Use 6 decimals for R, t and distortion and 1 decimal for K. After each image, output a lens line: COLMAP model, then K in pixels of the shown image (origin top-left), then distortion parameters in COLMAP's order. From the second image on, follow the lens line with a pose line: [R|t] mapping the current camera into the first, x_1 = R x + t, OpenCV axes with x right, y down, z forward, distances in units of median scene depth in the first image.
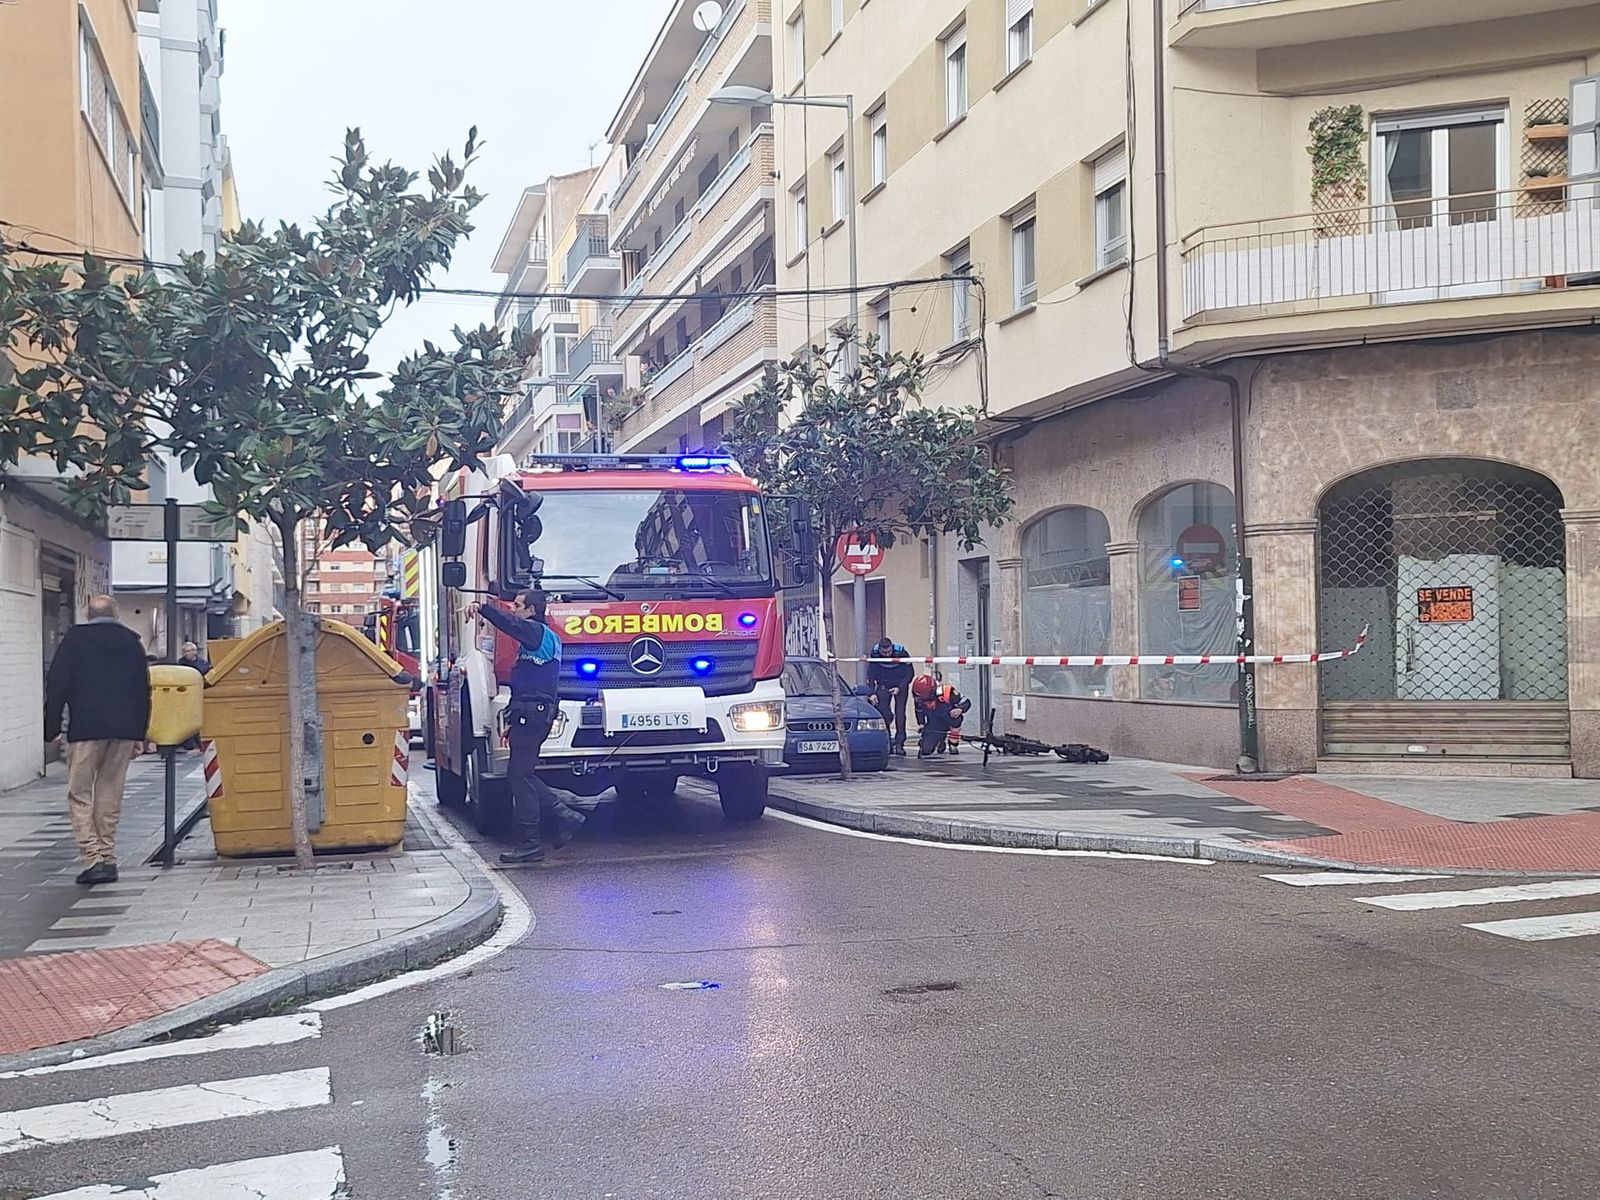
lens RADIAL K [[2000.7, 0, 800.0], [0, 2000.7, 600.0], [0, 0, 1]] dist [0.091748, -0.095742]
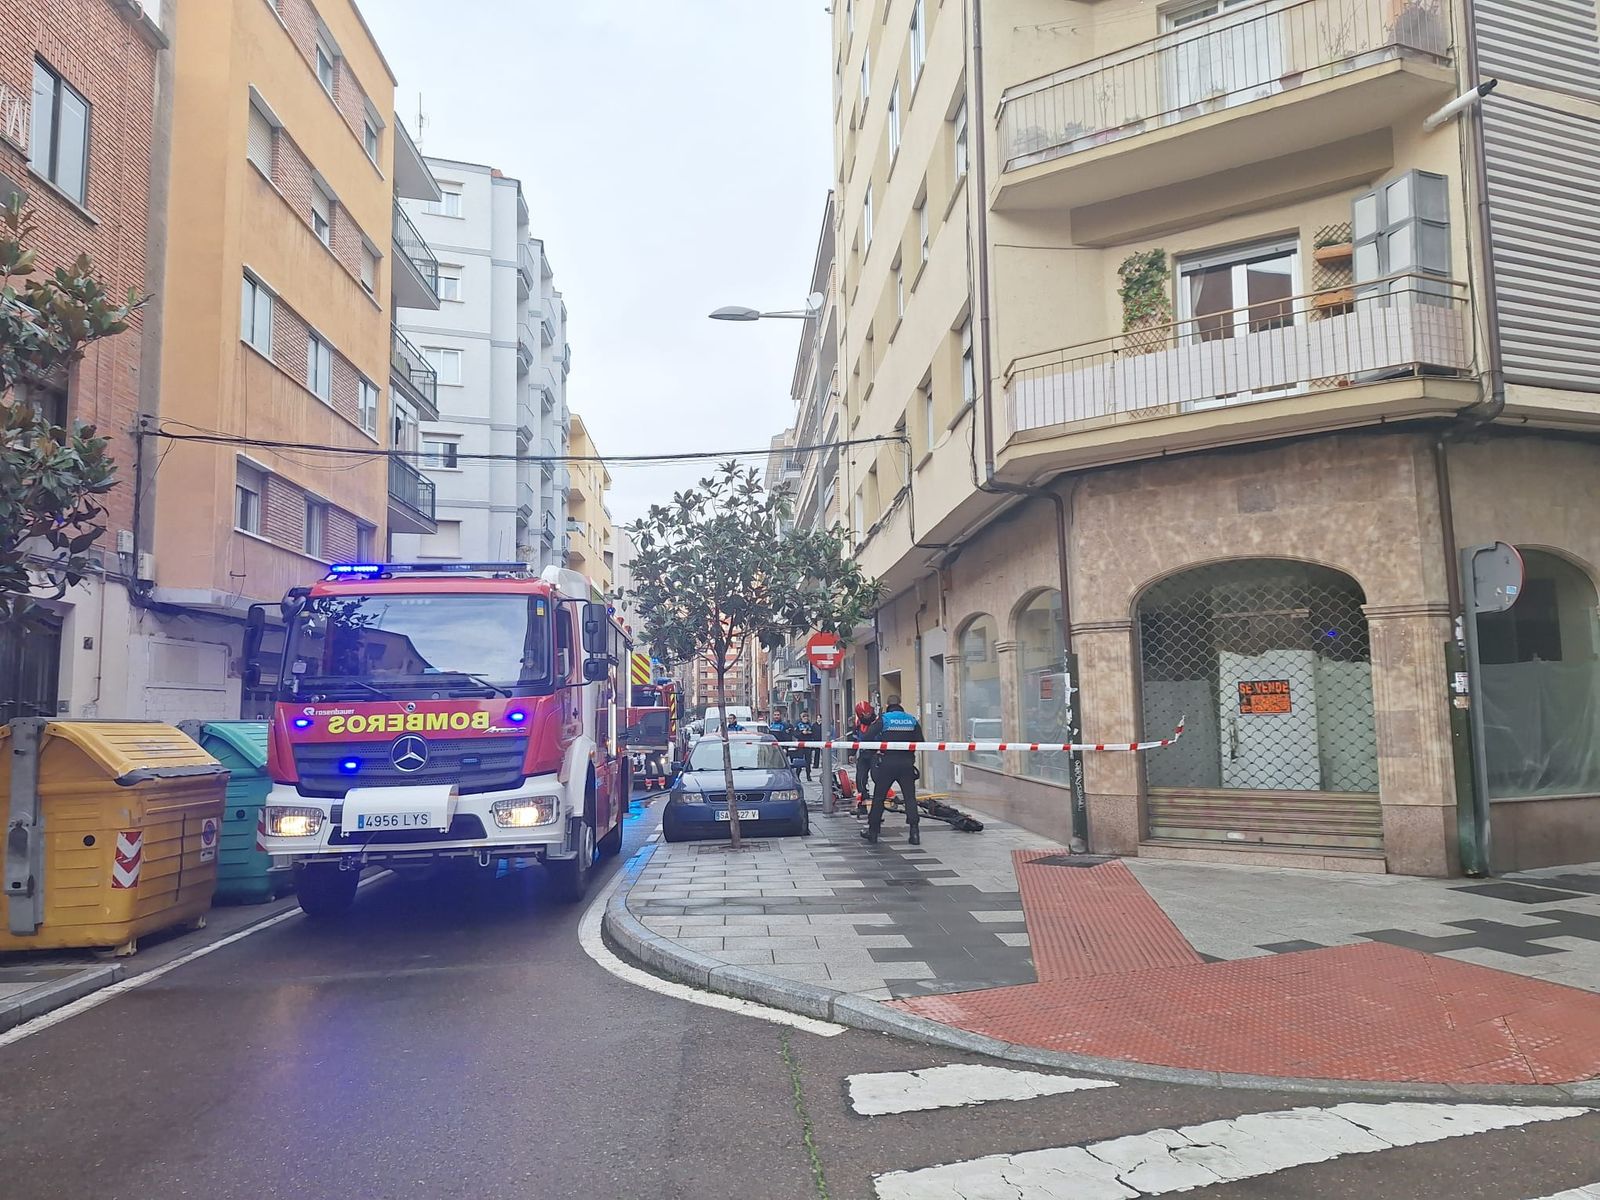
lens RADIAL K [[1156.6, 0, 801.3], [0, 1156.6, 580.8], [0, 0, 1]] dist [0.117462, -0.160365]
pose [[0.987470, -0.018259, -0.156749, 0.182288], [0.004598, 0.996191, -0.087074, -0.006229], [0.157742, 0.085262, 0.983793, 0.353968]]
